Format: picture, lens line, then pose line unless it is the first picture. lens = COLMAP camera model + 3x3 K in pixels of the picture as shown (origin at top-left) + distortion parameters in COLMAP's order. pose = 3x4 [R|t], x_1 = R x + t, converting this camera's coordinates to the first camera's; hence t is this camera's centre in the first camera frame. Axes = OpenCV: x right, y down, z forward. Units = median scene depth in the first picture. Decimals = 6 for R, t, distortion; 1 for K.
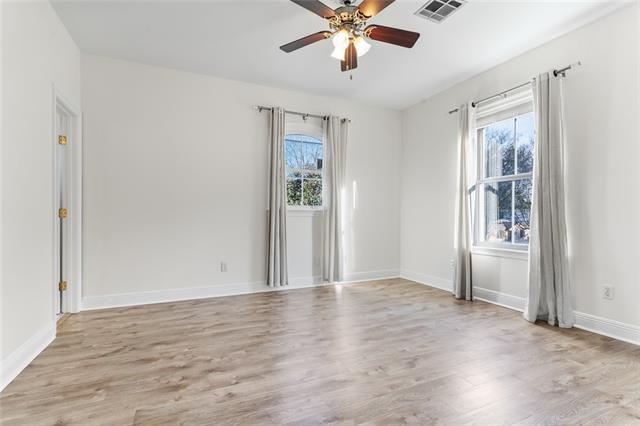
lens RADIAL K [[306.6, 0, 319.8], [0, 306.6, 217.1], [0, 0, 1]] dist [-0.000552, -0.000359]
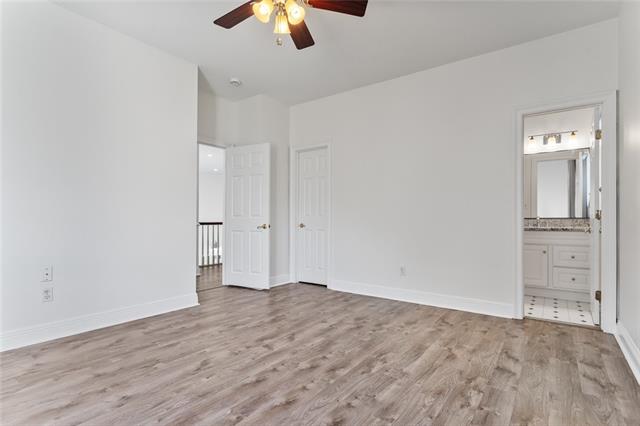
lens RADIAL K [[306.6, 0, 319.8], [0, 306.6, 217.1], [0, 0, 1]] dist [-0.000552, -0.000359]
pose [[-0.875864, -0.009783, -0.482458, 0.408030], [-0.008423, 0.999952, -0.004986, 0.009486], [0.482484, -0.000304, -0.875905, 1.835298]]
